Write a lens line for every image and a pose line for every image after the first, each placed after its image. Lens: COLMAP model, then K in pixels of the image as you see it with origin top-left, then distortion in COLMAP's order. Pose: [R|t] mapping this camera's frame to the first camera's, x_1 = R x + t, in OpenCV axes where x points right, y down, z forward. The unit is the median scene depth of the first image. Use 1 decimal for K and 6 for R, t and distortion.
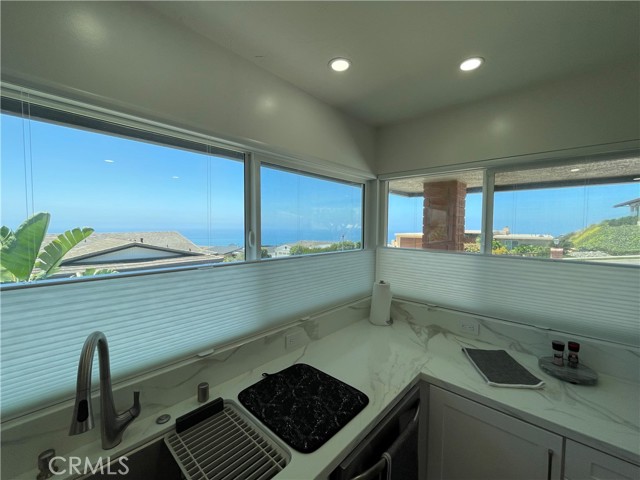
lens RADIAL K [[262.1, 0, 319.4], [0, 262.1, 237.1], [0, 0, 1]] dist [-0.002811, -0.000685]
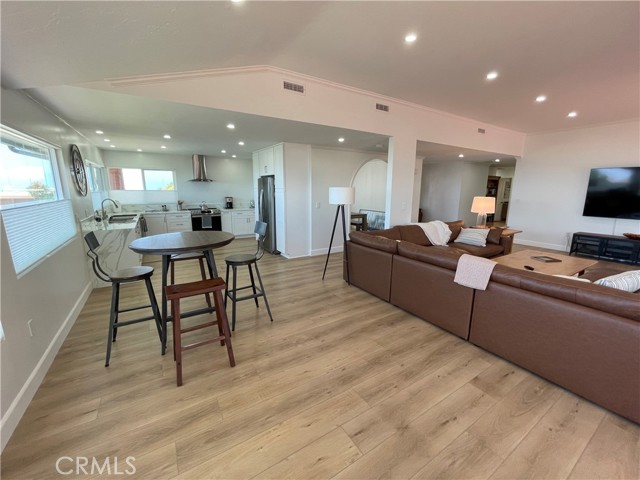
lens RADIAL K [[262.1, 0, 318.7], [0, 262.1, 239.8], [0, 0, 1]] dist [-0.002811, -0.000685]
pose [[0.254160, -0.191578, 0.947998, -2.322938], [0.038123, 0.981408, 0.188108, 0.135067], [-0.966411, -0.011669, 0.256738, -2.310649]]
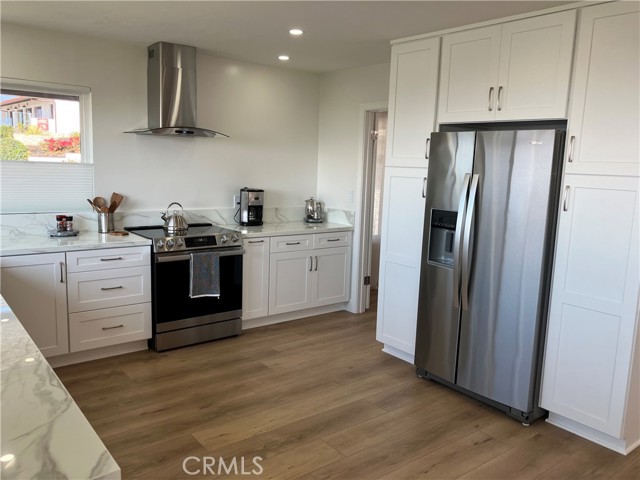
lens RADIAL K [[524.5, 0, 323.2], [0, 524.5, 236.7], [0, 0, 1]] dist [0.035309, -0.045012]
pose [[0.146853, -0.144068, 0.978611, -1.175530], [0.008602, 0.989485, 0.144378, 0.064467], [-0.989121, -0.012784, 0.146548, -0.654340]]
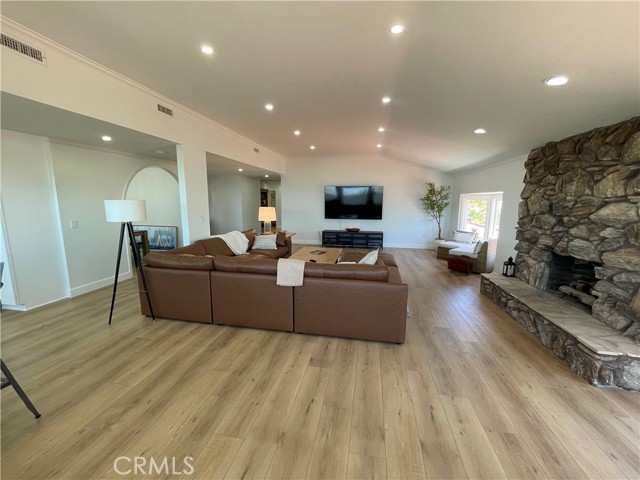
lens RADIAL K [[262.1, 0, 321.6], [0, 262.1, 240.1], [0, 0, 1]] dist [-0.002811, -0.000685]
pose [[-0.536907, -0.137952, 0.832286, -2.269310], [0.027239, 0.983191, 0.180536, 0.110499], [-0.843202, 0.119601, -0.524124, -2.104273]]
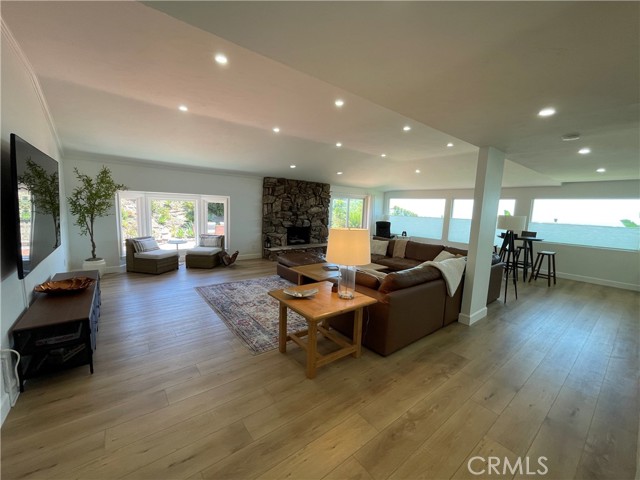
lens RADIAL K [[262.1, 0, 320.0], [0, 262.1, 239.8], [0, 0, 1]] dist [-0.002811, -0.000685]
pose [[-0.154956, 0.109640, -0.981819, 2.262315], [-0.082931, 0.988871, 0.123516, 0.198248], [0.984434, 0.100563, -0.144139, -3.269309]]
